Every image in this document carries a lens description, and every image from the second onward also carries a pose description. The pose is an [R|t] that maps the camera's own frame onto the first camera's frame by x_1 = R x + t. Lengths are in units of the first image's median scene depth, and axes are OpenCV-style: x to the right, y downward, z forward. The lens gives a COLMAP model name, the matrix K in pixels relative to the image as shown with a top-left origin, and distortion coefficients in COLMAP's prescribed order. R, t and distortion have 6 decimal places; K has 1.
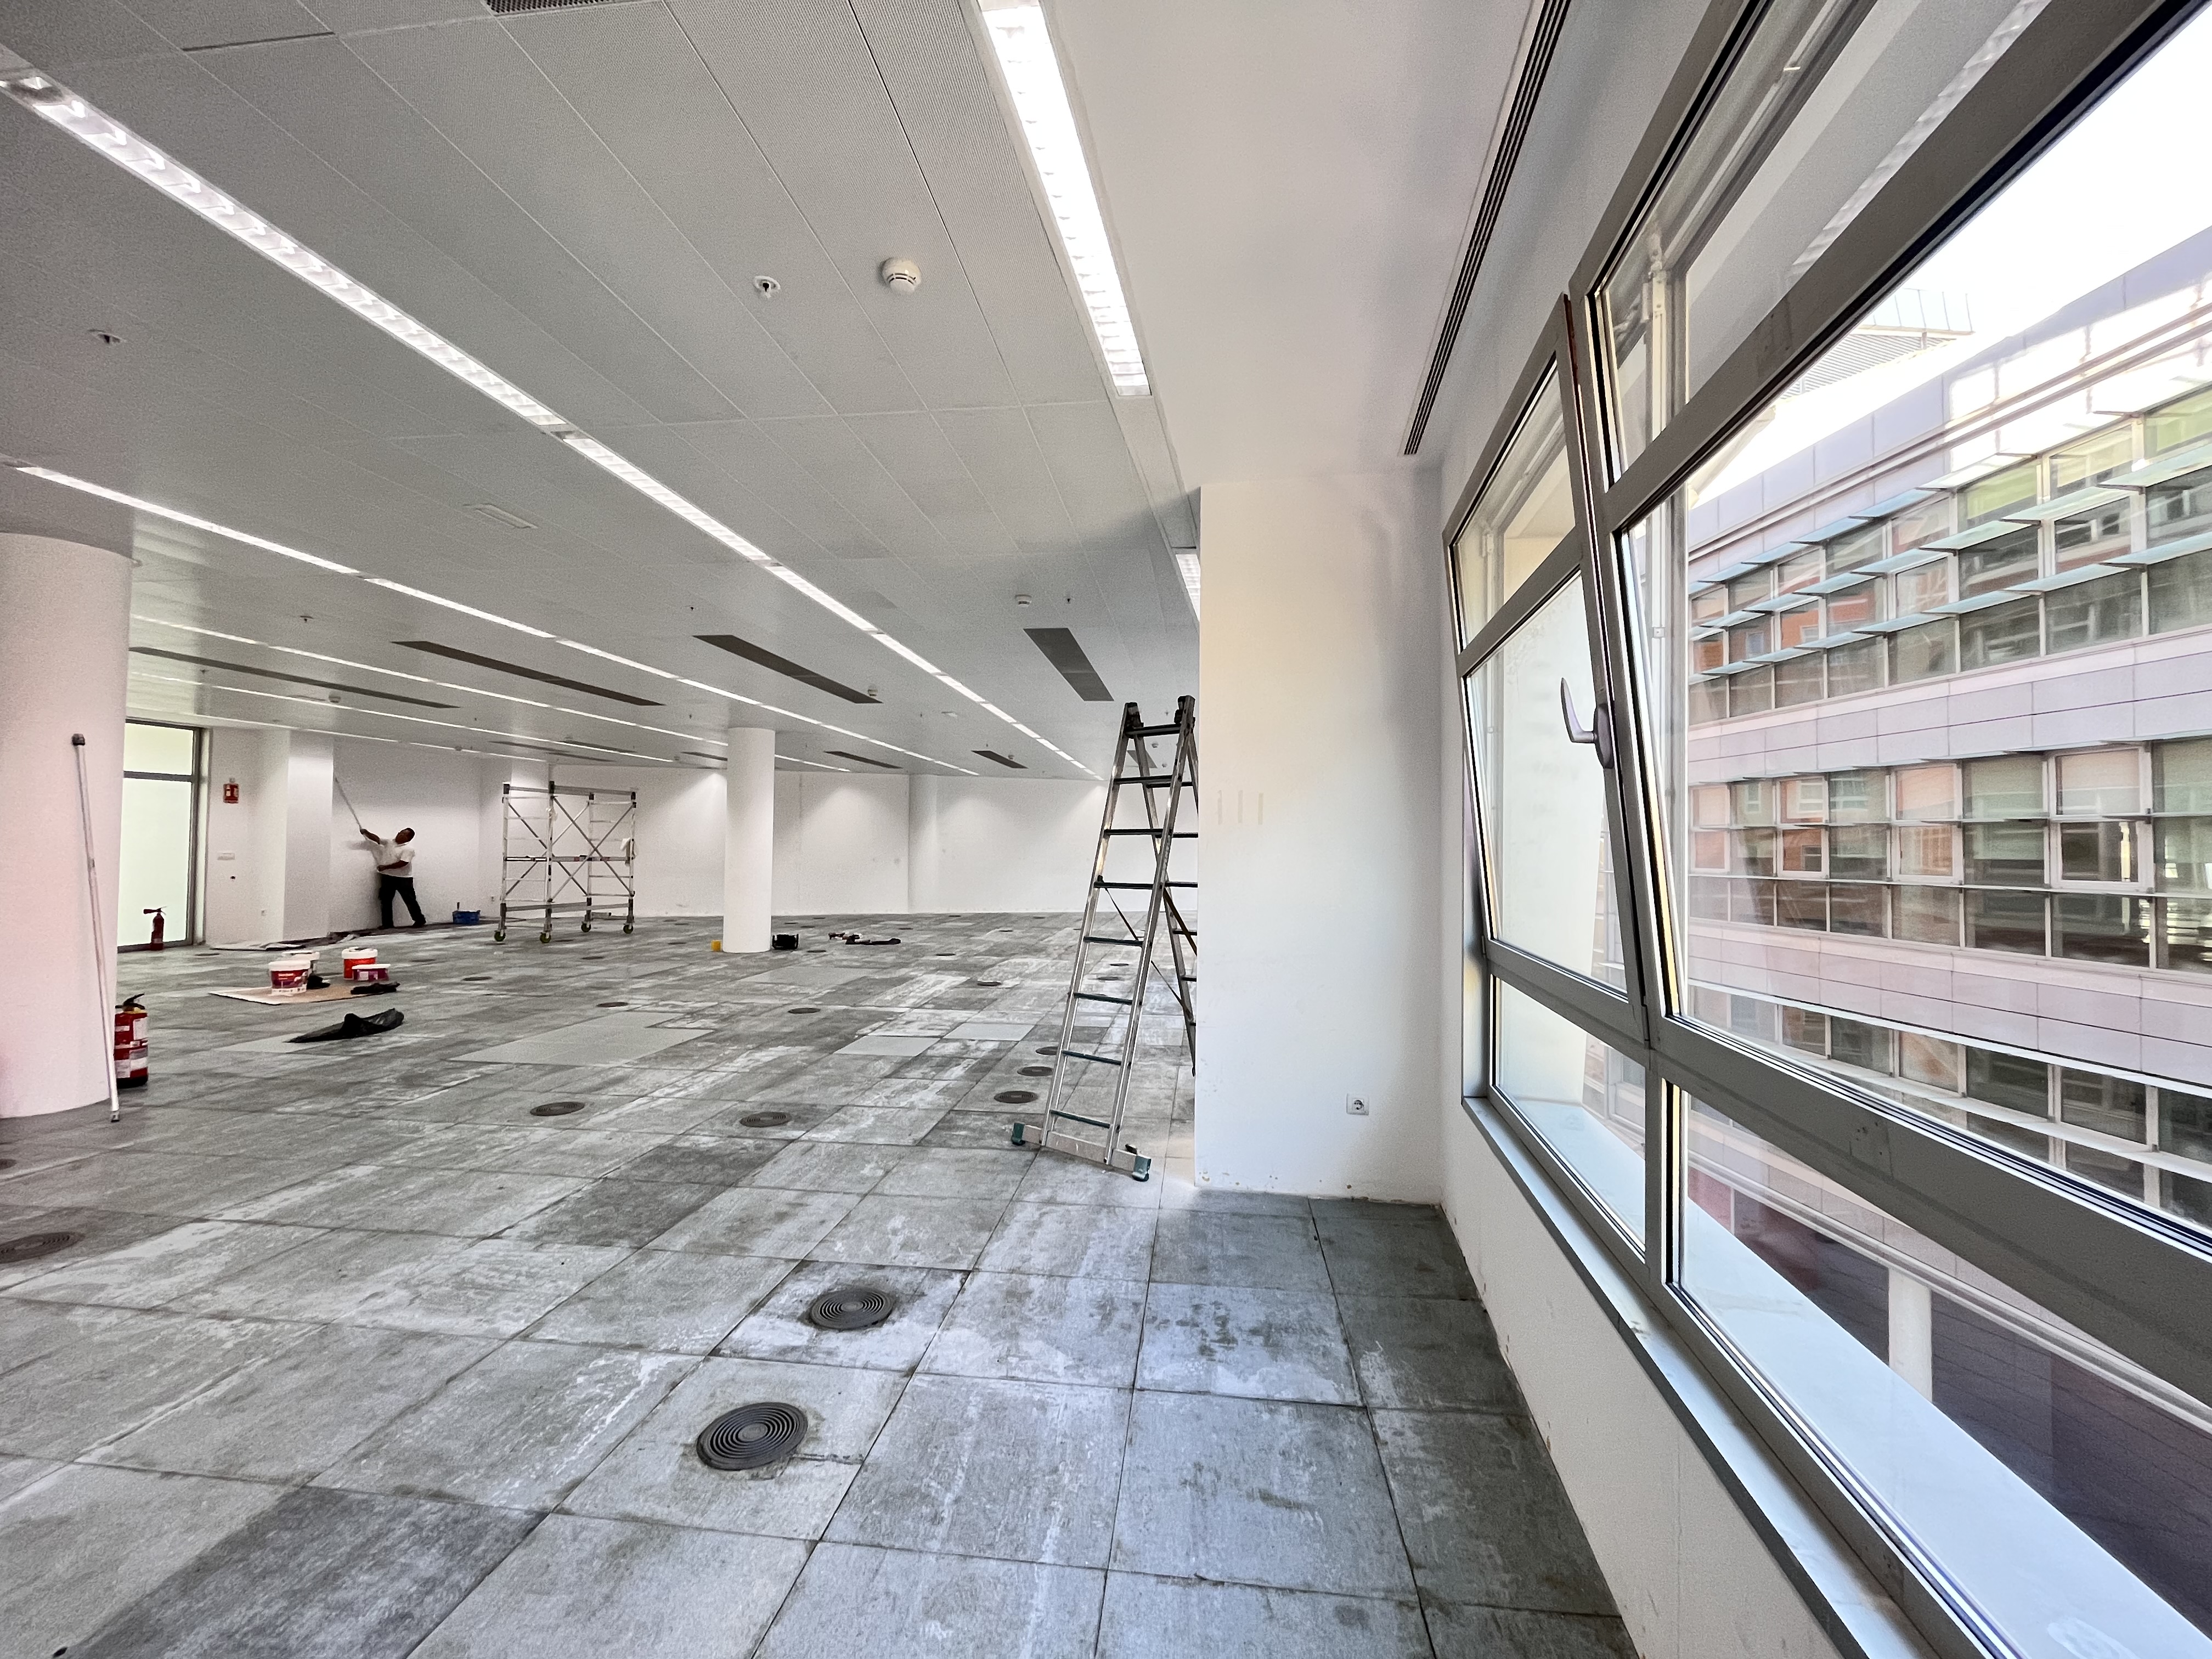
lens RADIAL K [[898.3, 0, 1104.1], [0, 898.3, 819.9], [0, 0, 1]] dist [-0.002773, 0.000125]
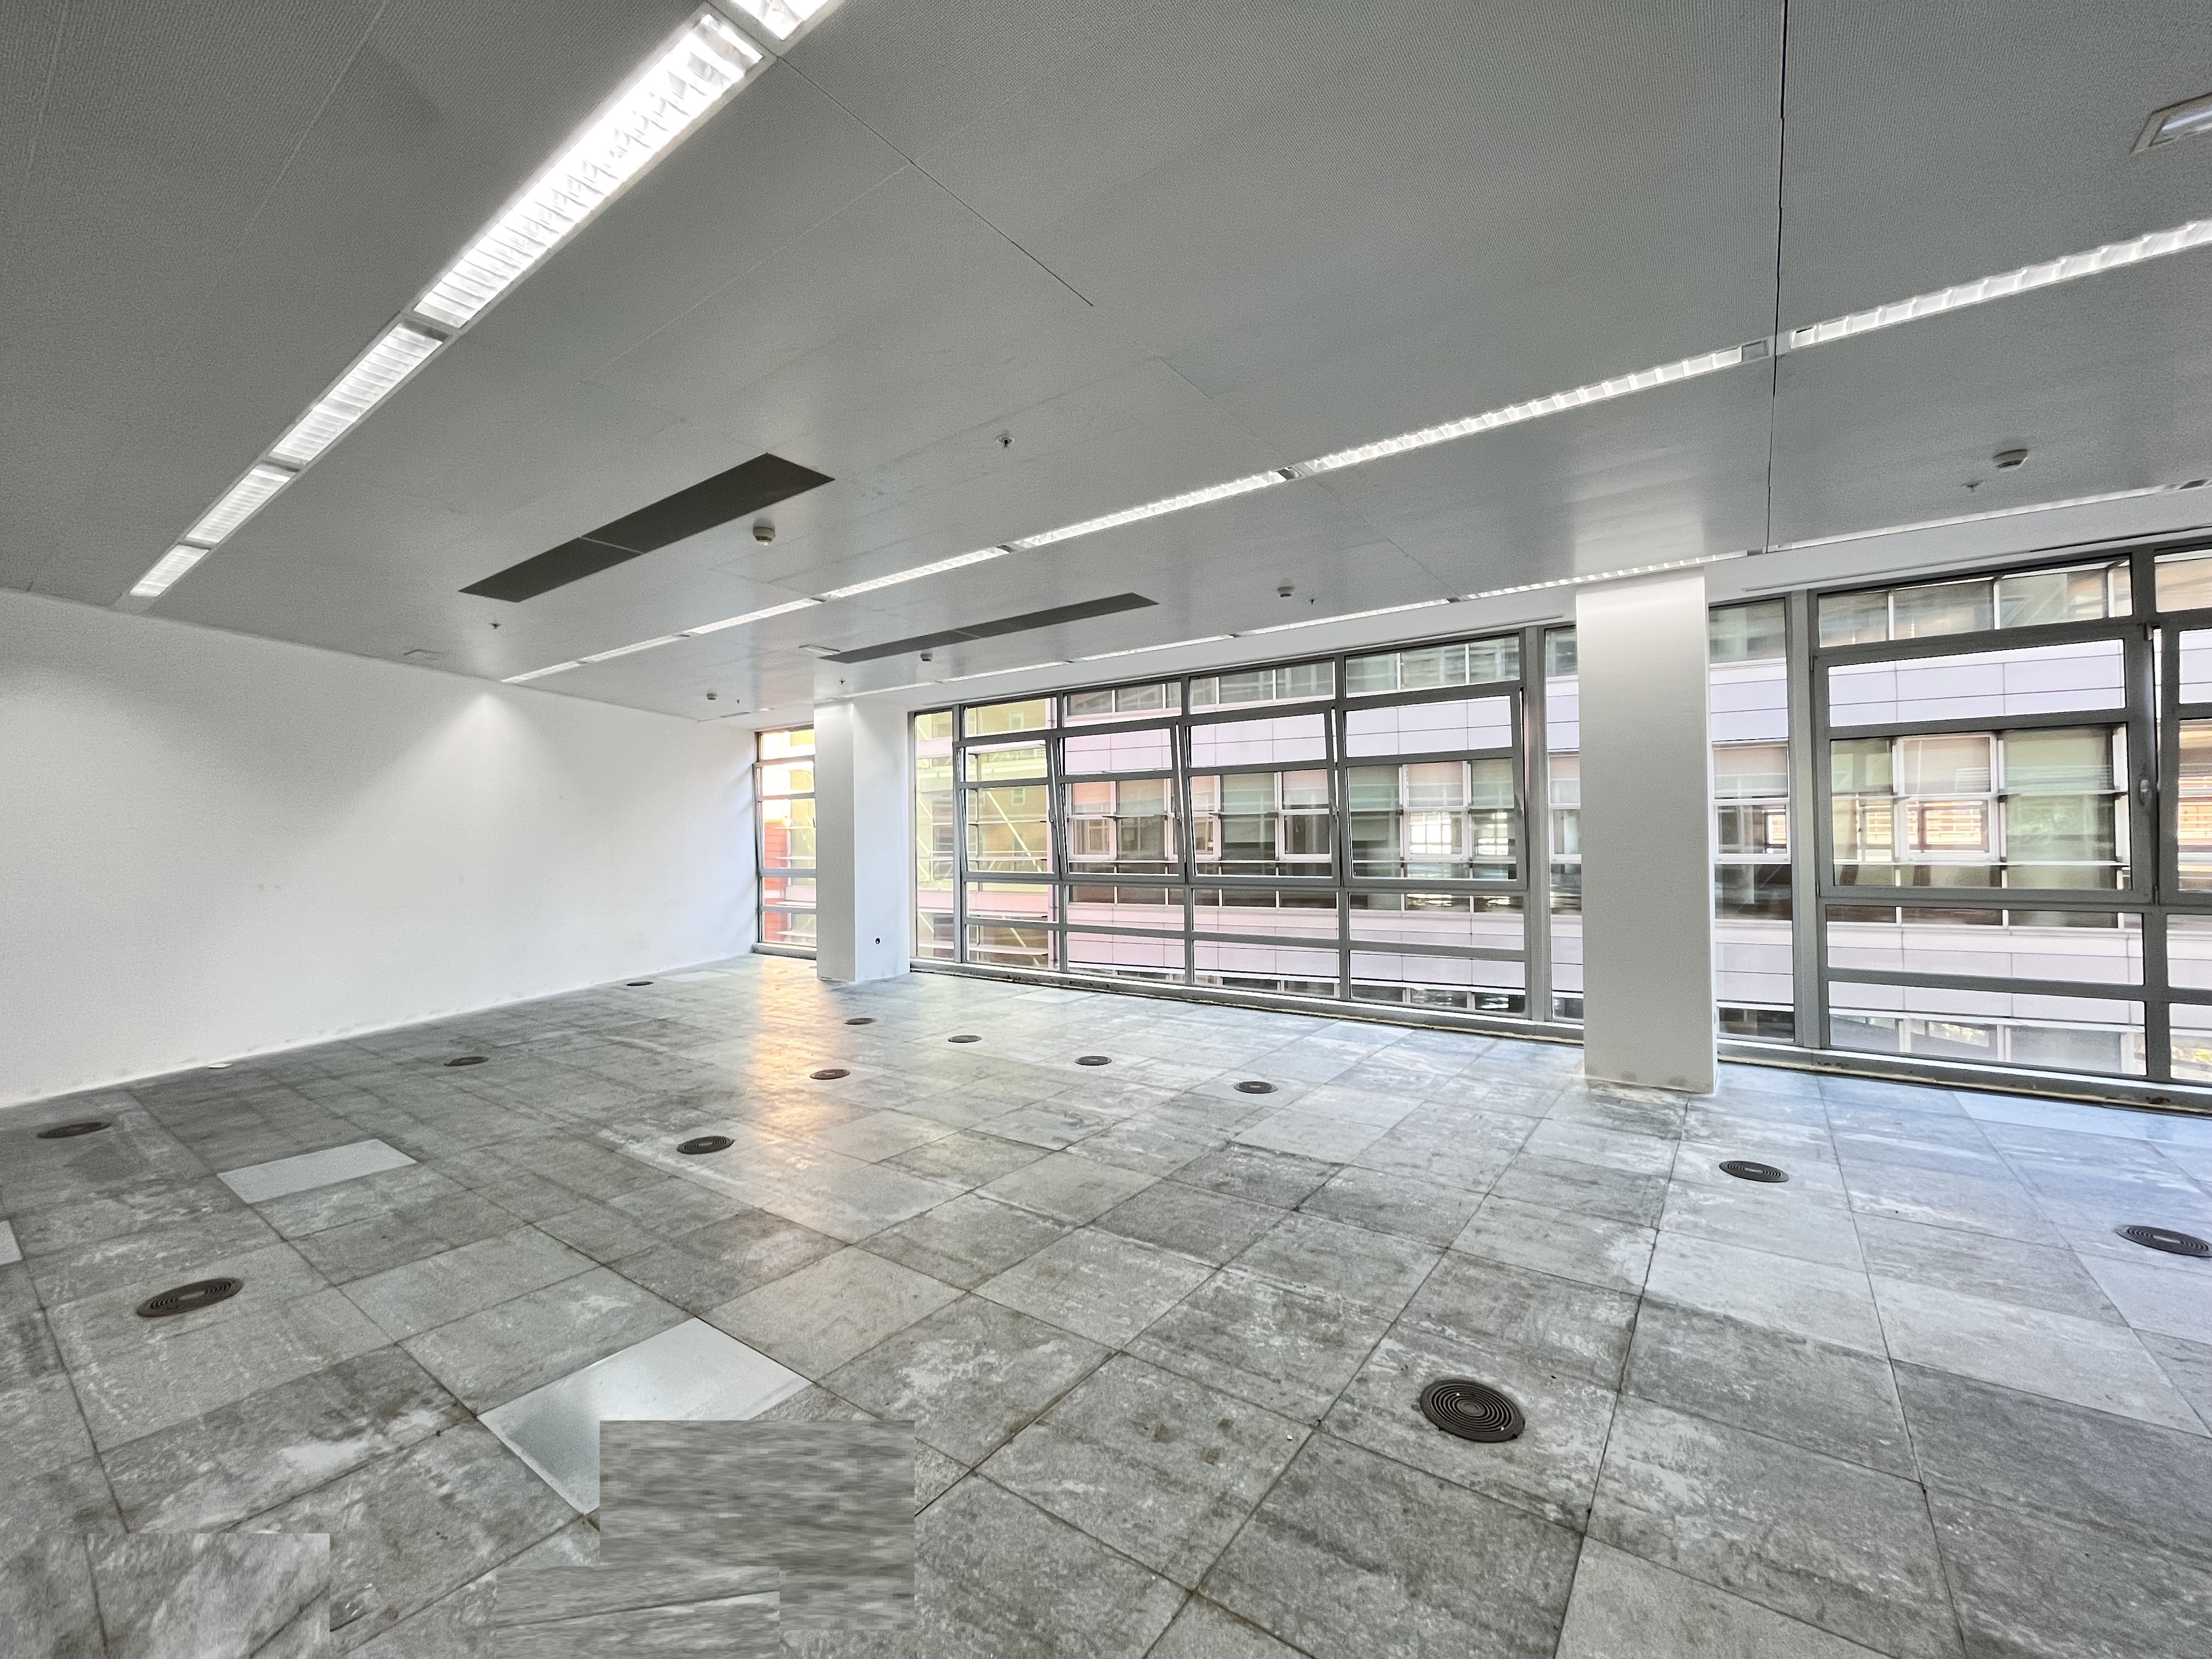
lens RADIAL K [[898.3, 0, 1108.9], [0, 898.3, 825.9], [0, 0, 1]] dist [-0.002773, 0.000125]
pose [[0.482809, -0.004022, 0.875716, -1.122460], [-0.007190, 0.999938, 0.008556, 0.053531], [-0.875696, -0.010427, 0.482750, 2.600268]]
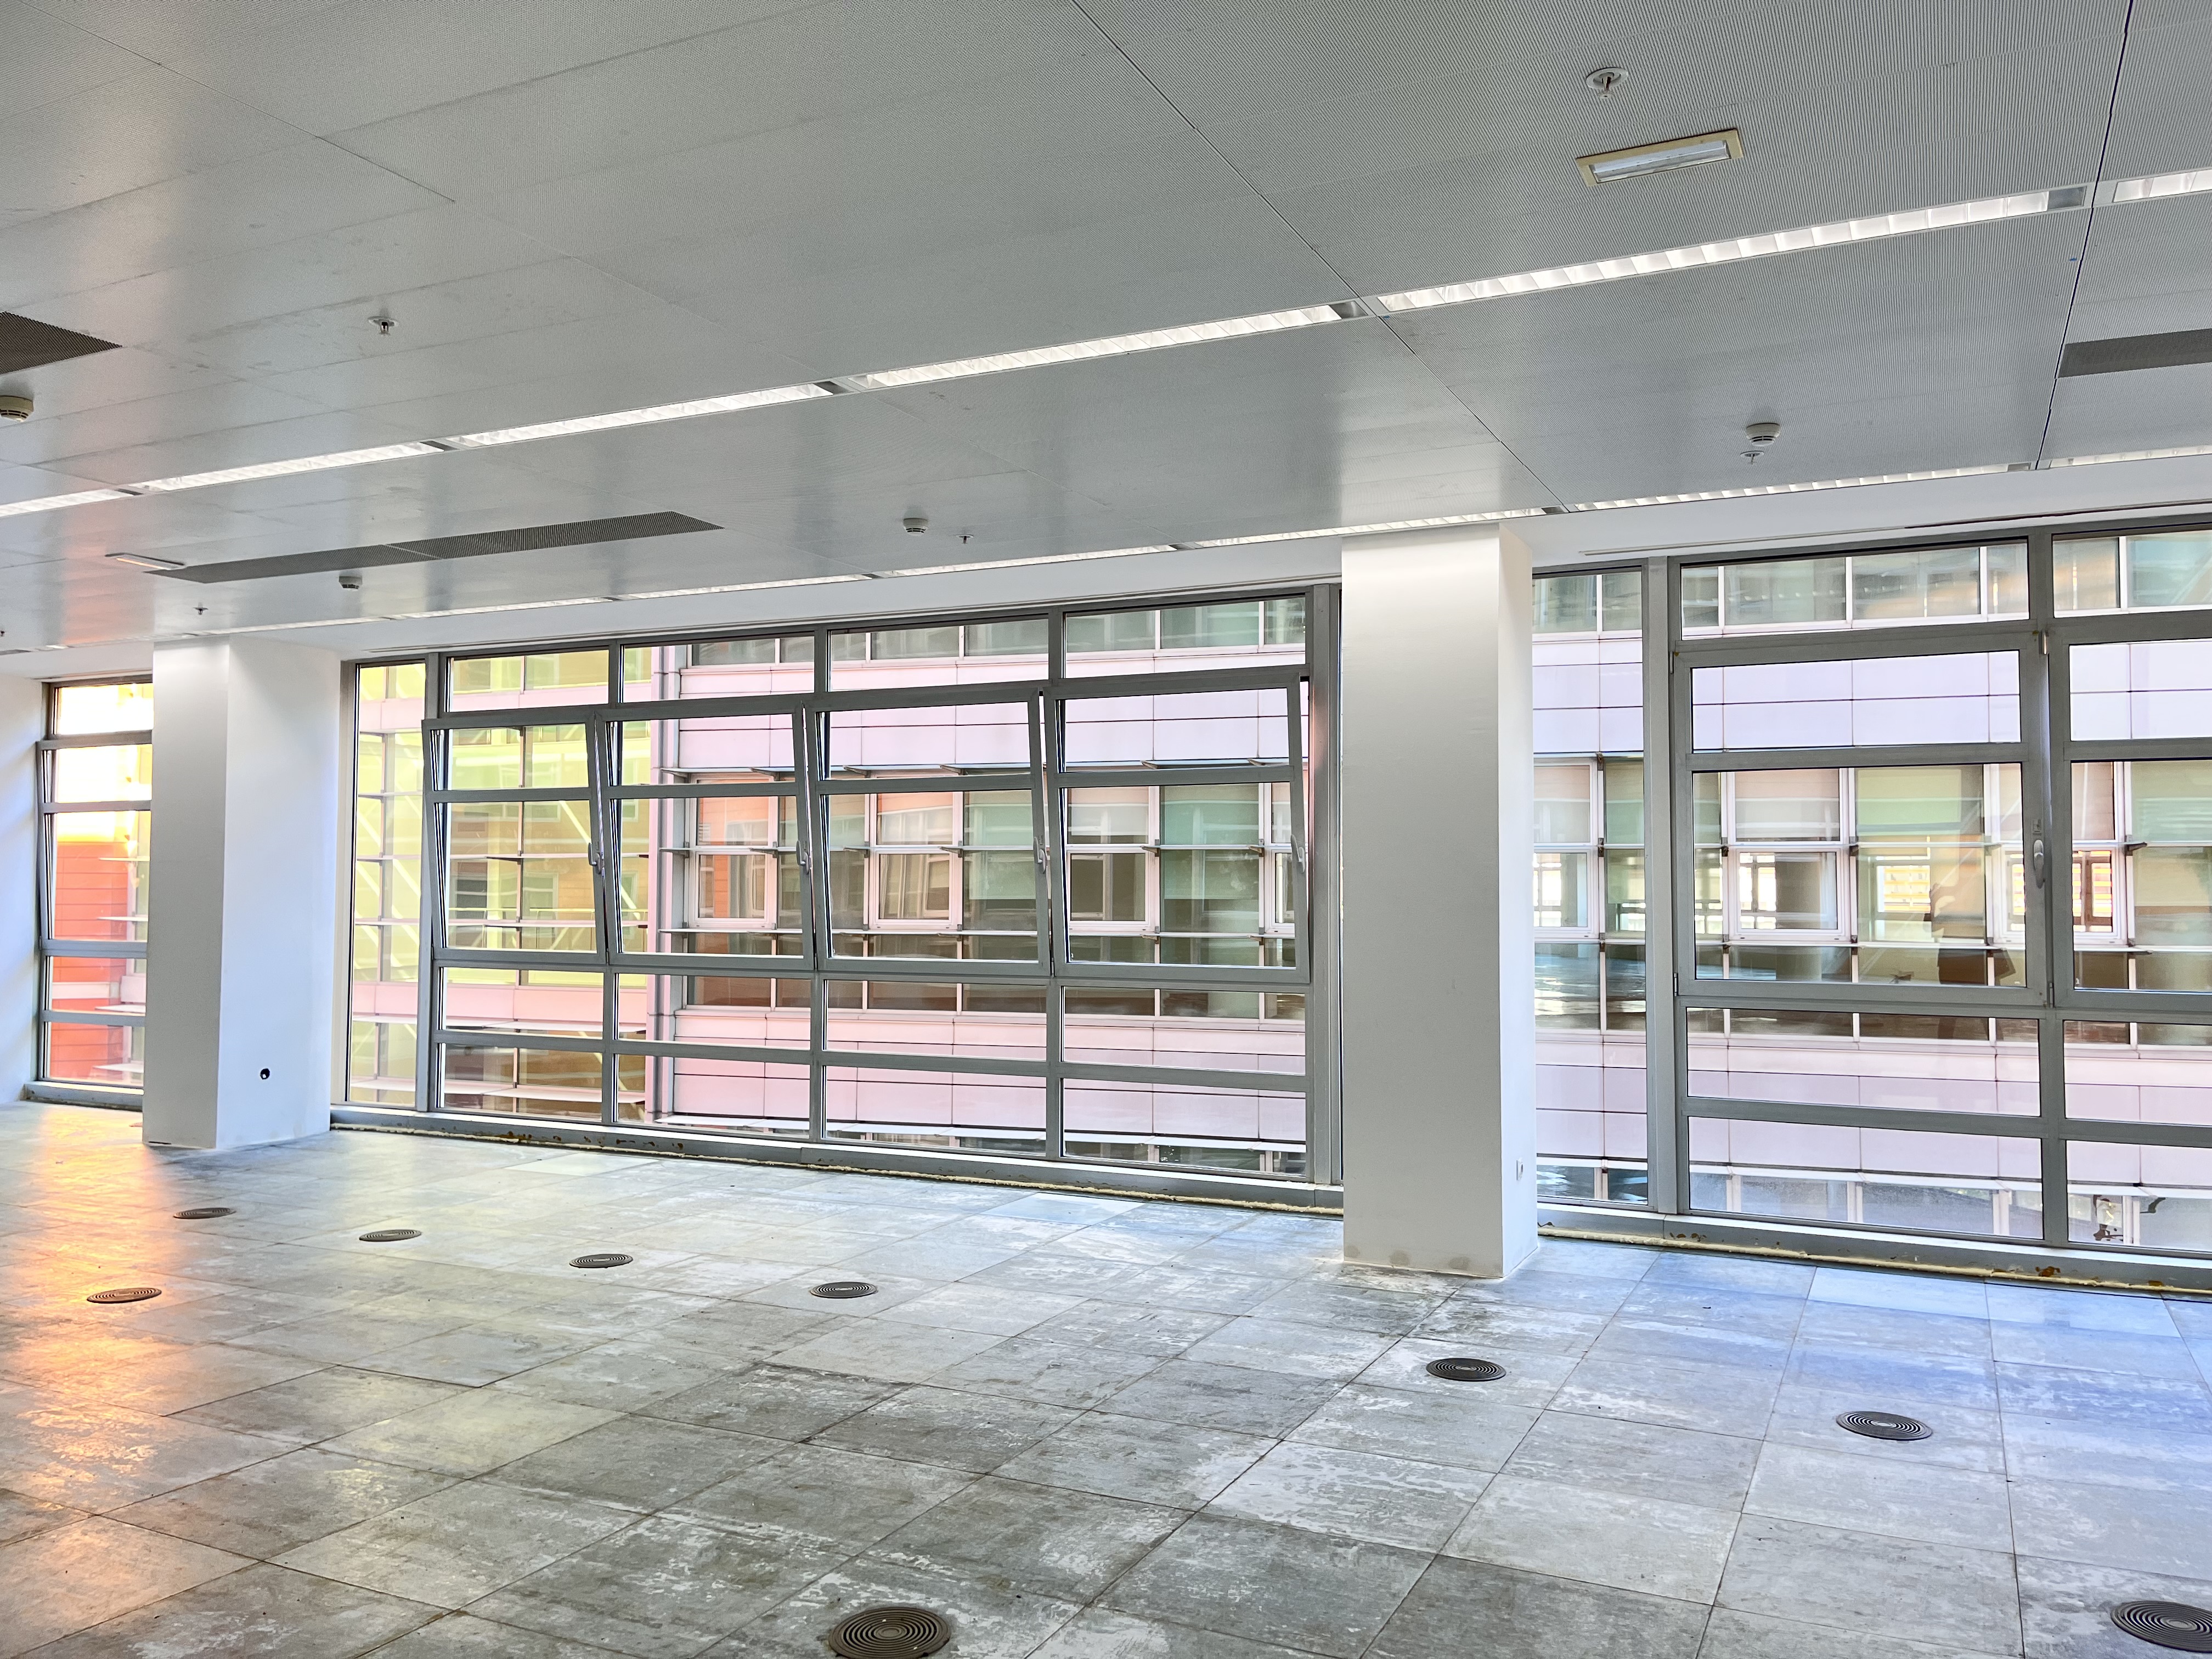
lens RADIAL K [[1675.5, 0, 1130.1], [0, 1675.5, 815.8], [0, 0, 1]] dist [0.071923, -0.088196]
pose [[0.319708, 0.029410, 0.947060, -1.285477], [-0.024760, 0.999436, -0.022678, 0.031415], [-0.947193, -0.016199, 0.320256, 2.315437]]
